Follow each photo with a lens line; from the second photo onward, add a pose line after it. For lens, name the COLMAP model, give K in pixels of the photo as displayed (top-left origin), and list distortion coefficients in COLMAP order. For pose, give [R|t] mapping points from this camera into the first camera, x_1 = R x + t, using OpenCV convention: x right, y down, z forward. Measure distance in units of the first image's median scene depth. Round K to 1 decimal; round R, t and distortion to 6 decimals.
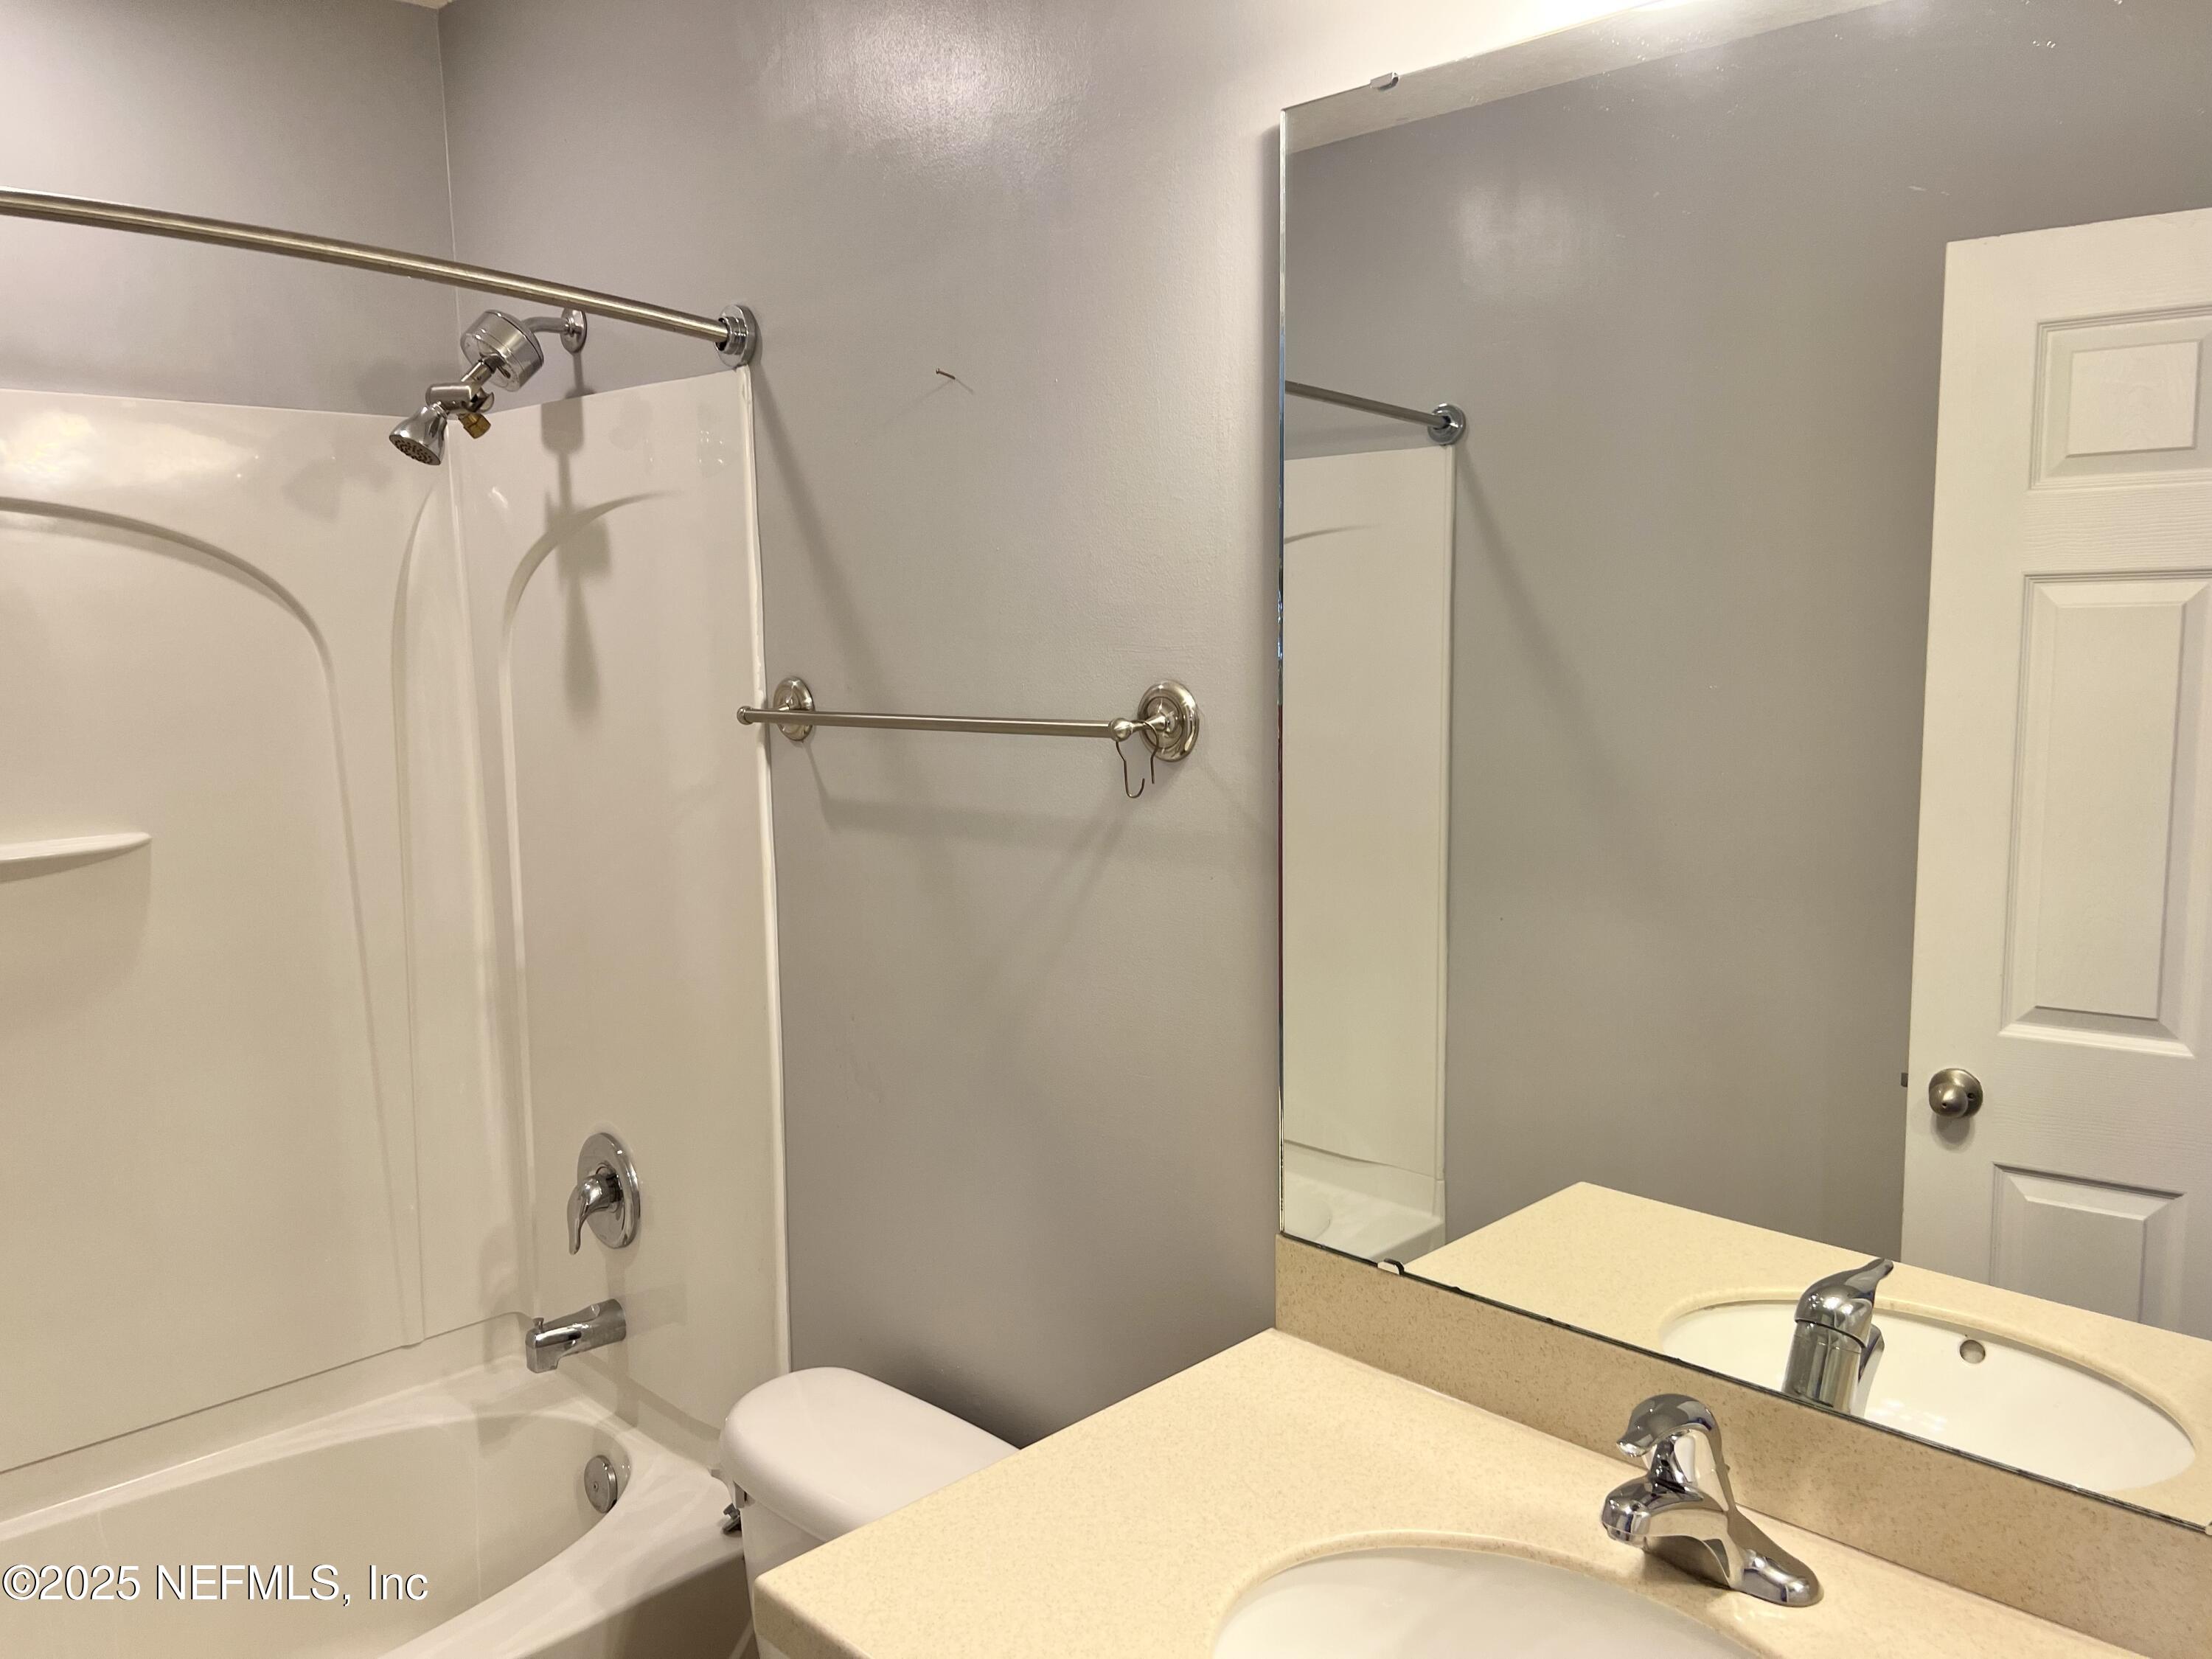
lens RADIAL K [[1707.8, 0, 1083.1], [0, 1707.8, 828.8], [0, 0, 1]] dist [0.091998, -0.128708]
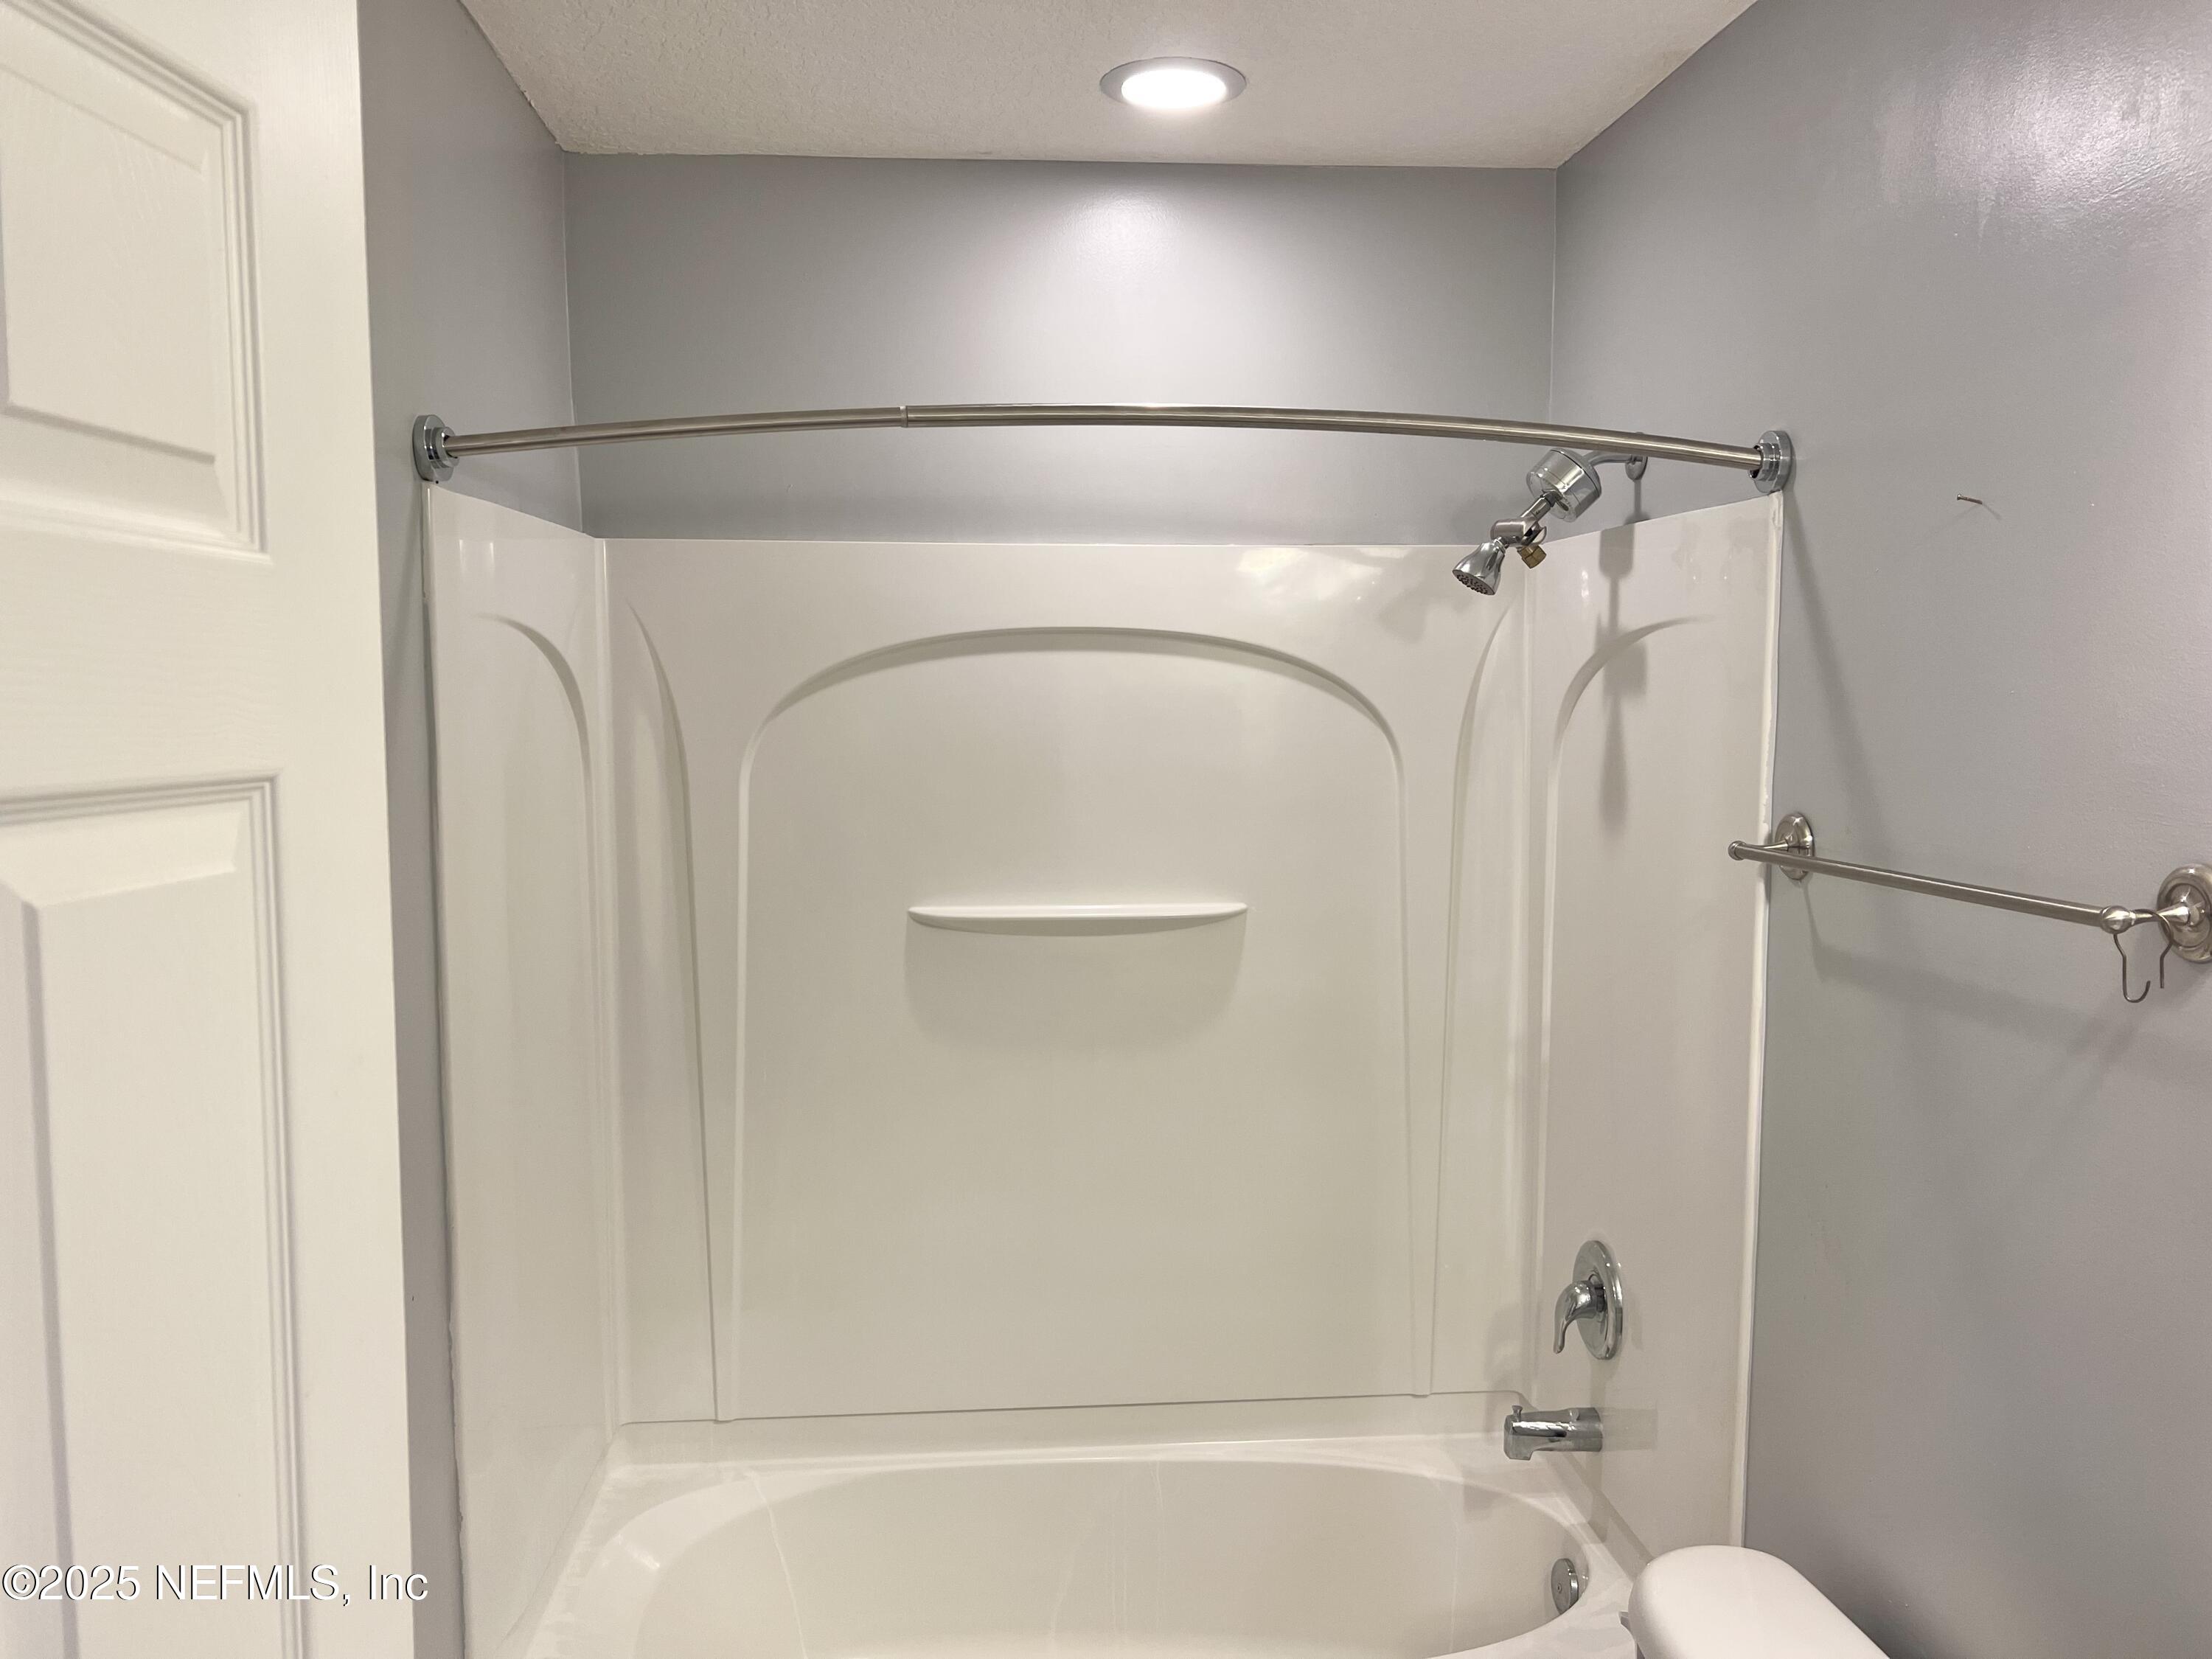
lens RADIAL K [[1691.4, 0, 1106.0], [0, 1691.4, 829.5], [0, 0, 1]] dist [0.091491, -0.090537]
pose [[0.785322, 0.072517, -0.614826, 0.099601], [-0.095261, 0.995443, -0.004267, -0.033893], [0.611715, 0.061920, 0.788651, 0.014958]]
